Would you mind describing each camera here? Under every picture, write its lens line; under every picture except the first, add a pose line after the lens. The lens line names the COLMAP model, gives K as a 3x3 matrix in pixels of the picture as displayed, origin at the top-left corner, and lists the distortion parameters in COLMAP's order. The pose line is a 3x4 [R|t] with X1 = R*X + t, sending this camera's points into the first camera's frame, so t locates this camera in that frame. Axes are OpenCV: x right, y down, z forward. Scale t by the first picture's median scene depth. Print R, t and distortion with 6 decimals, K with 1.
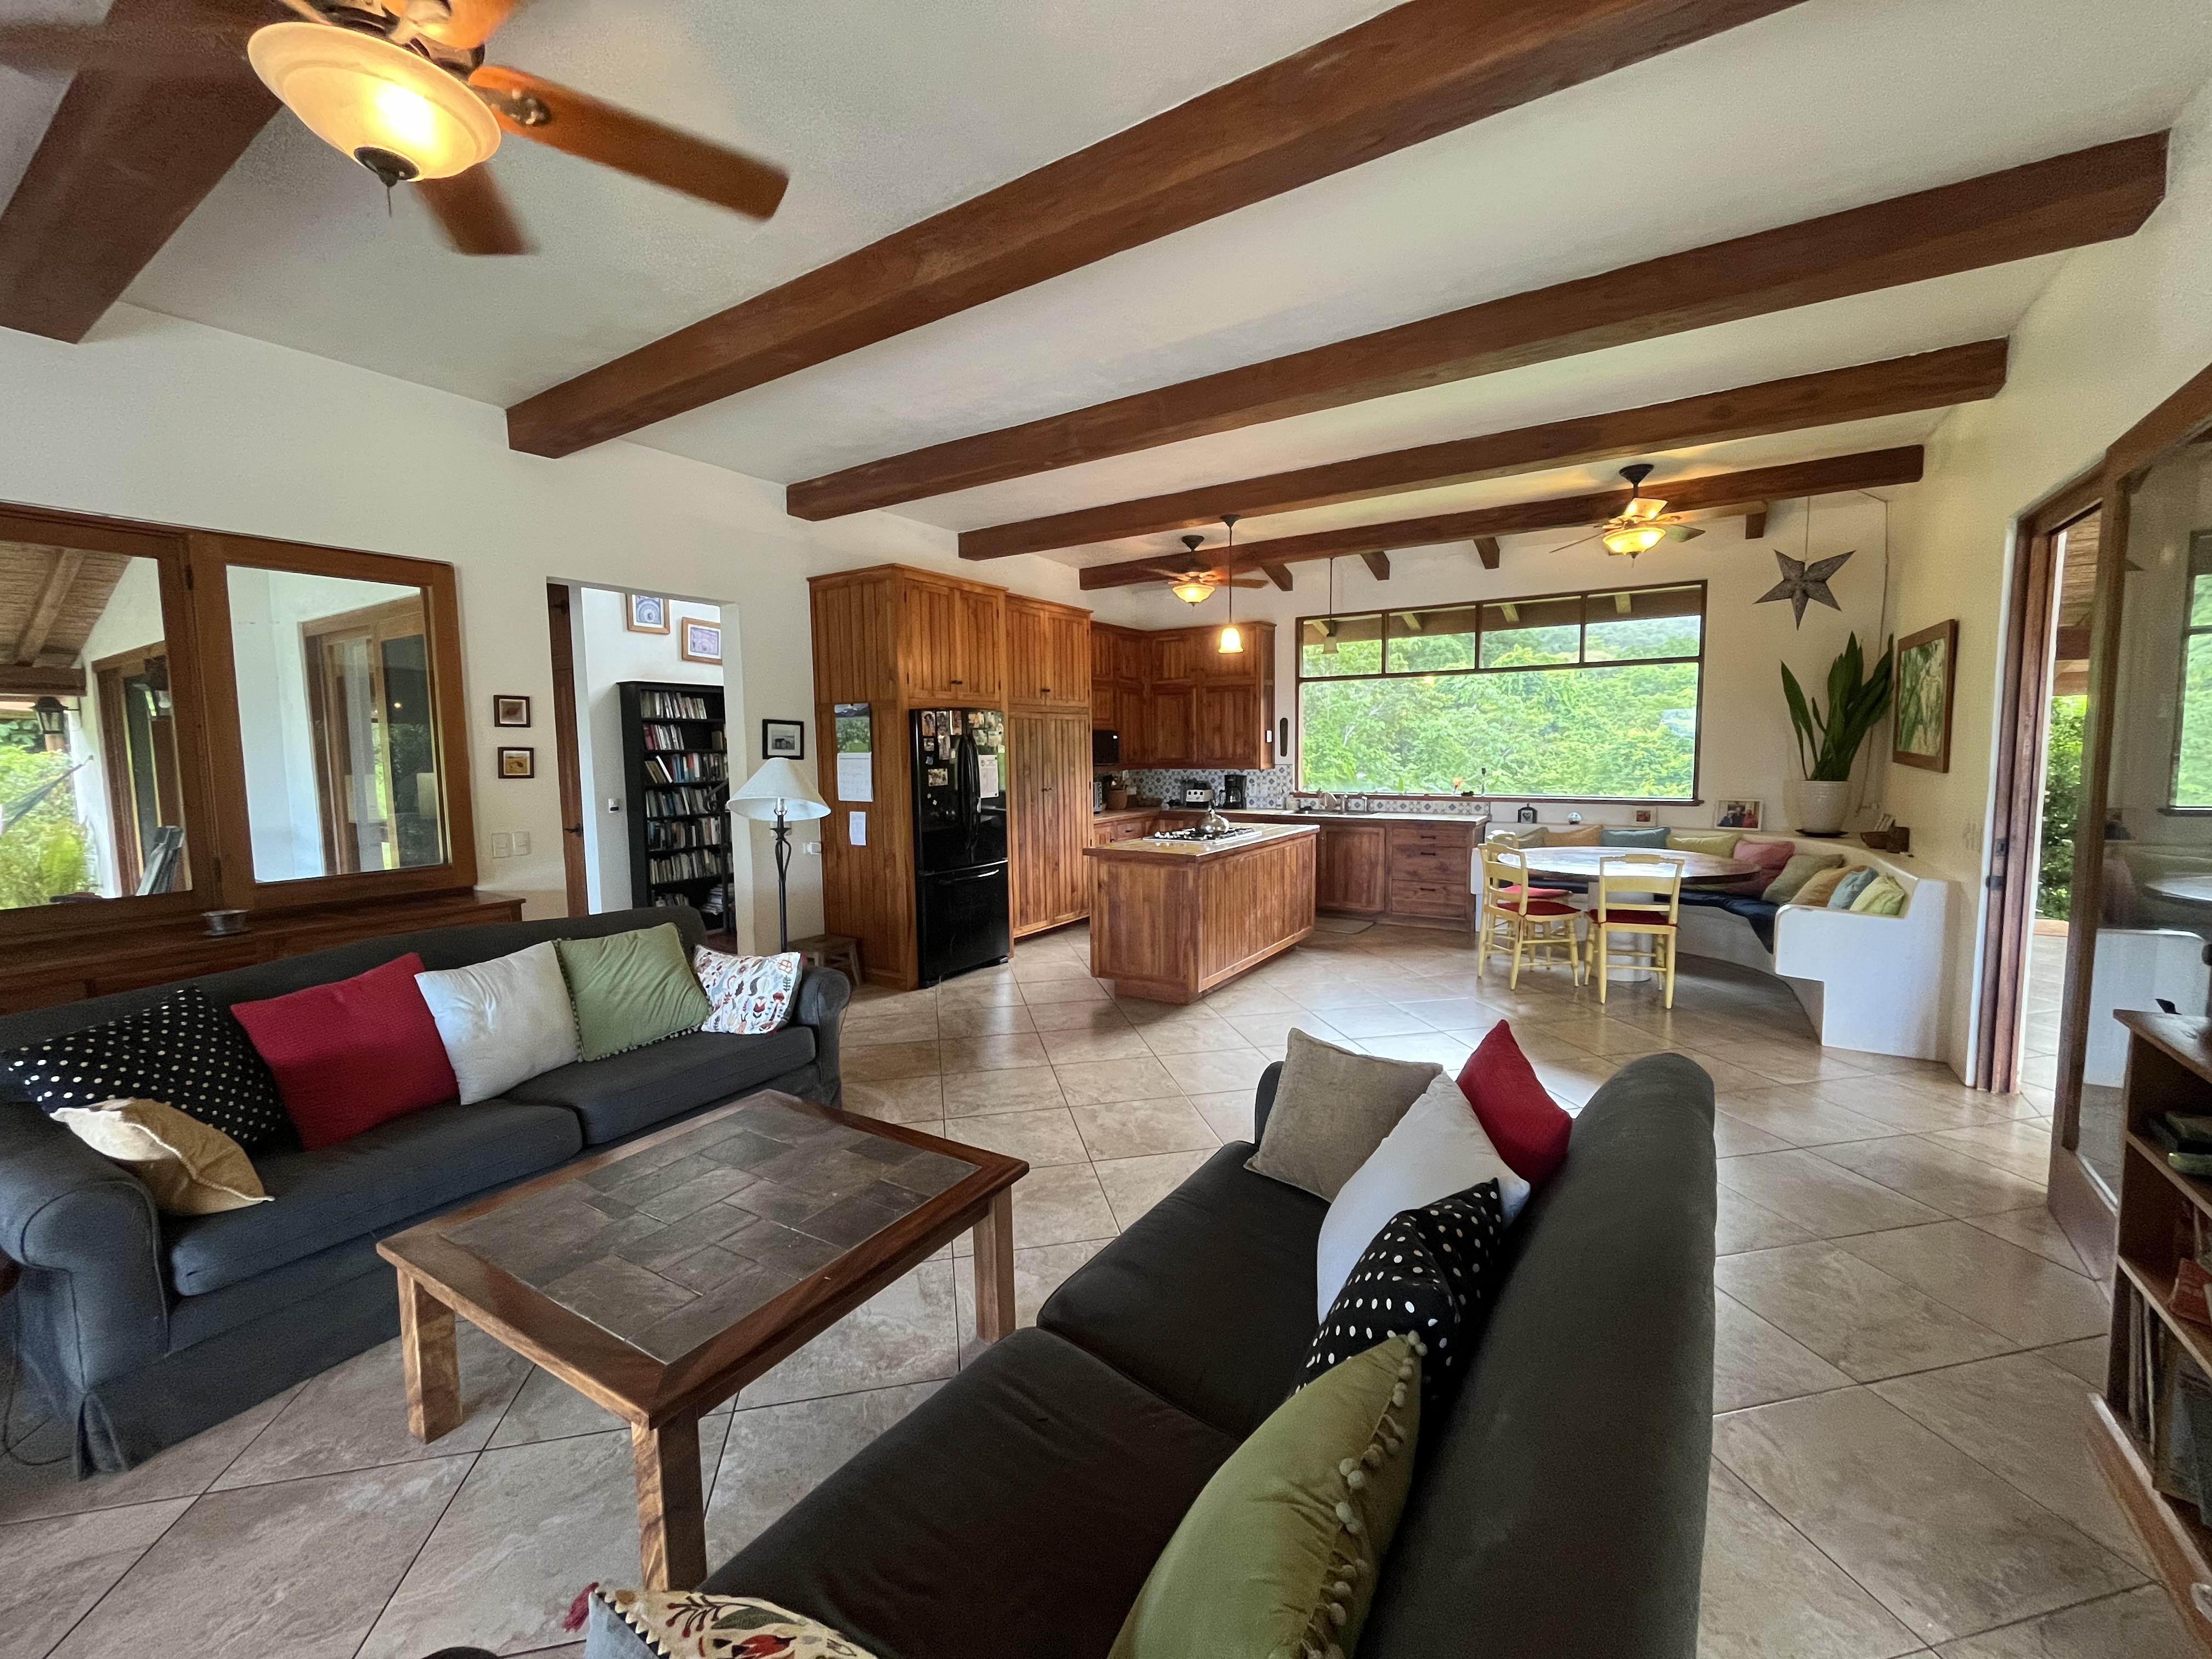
lens RADIAL K [[895.6, 0, 1109.7], [0, 895.6, 824.6], [0, 0, 1]] dist [0.002883, 0.000045]
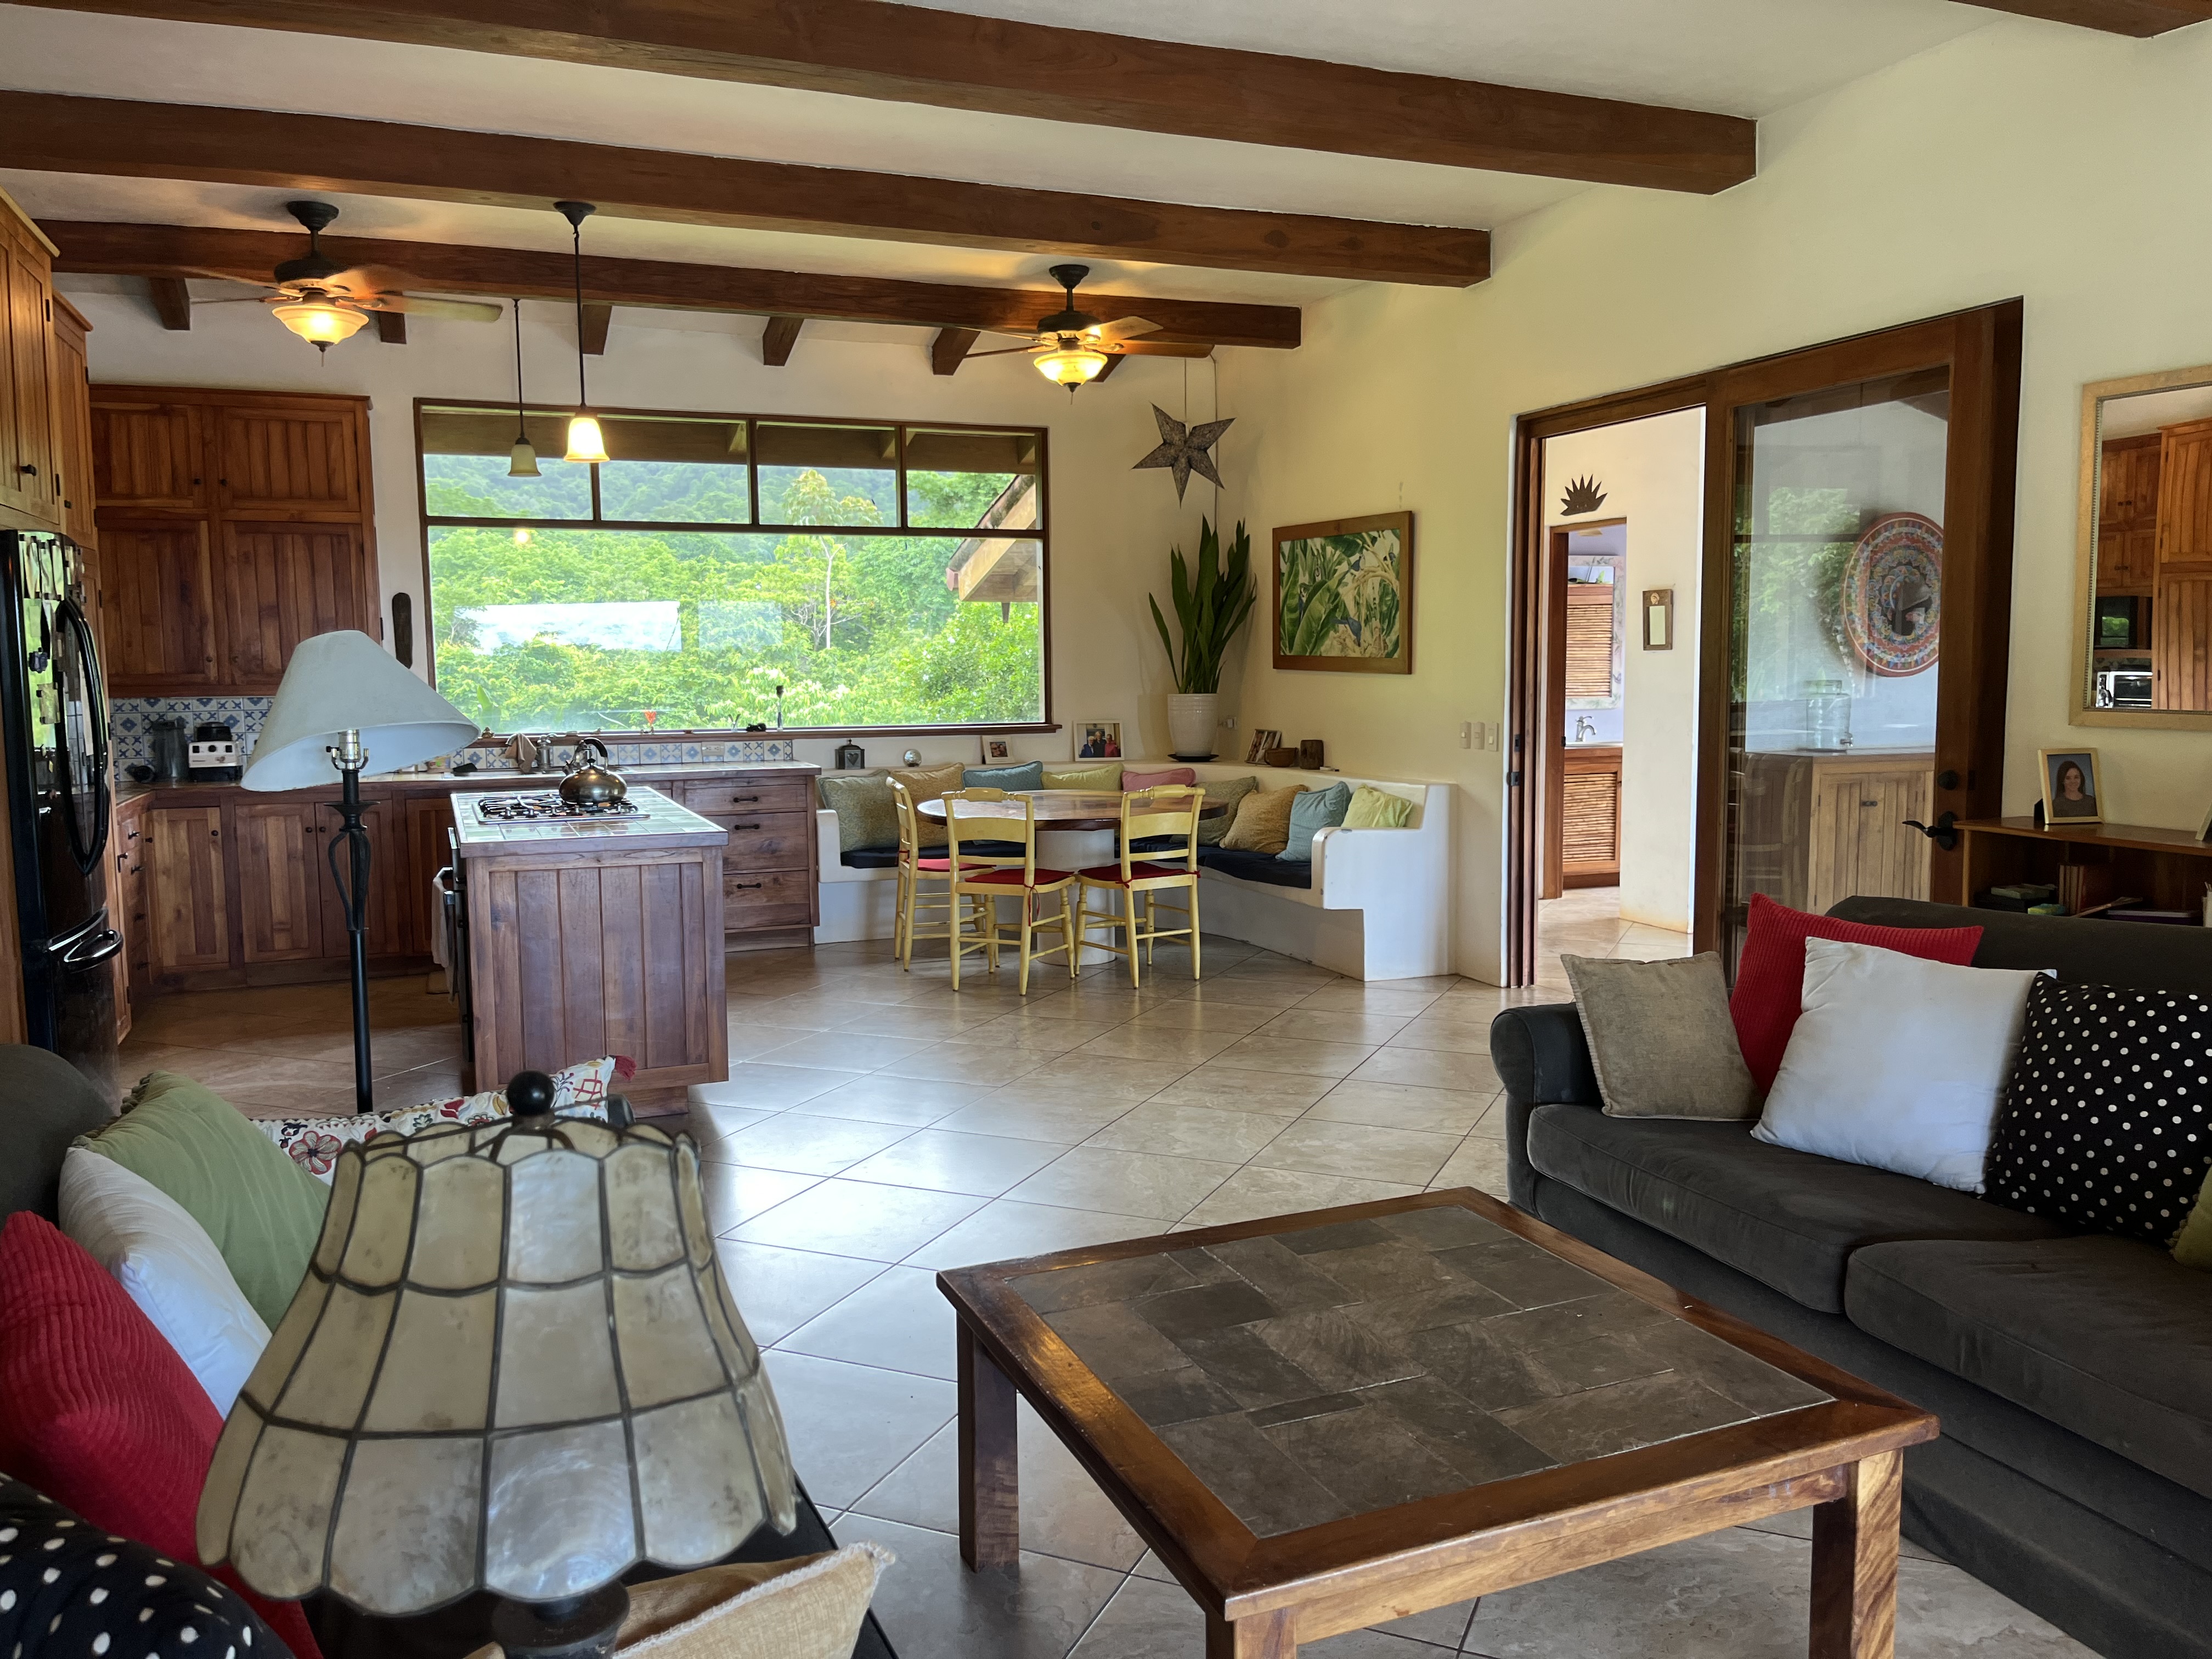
lens RADIAL K [[1677.0, 0, 1108.3], [0, 1677.0, 823.6], [0, 0, 1]] dist [0.036345, -0.017476]
pose [[0.584009, -0.074430, 0.808328, -0.738096], [0.073301, 0.996555, 0.038802, 0.007832], [-0.808431, 0.036590, 0.587453, 0.241607]]
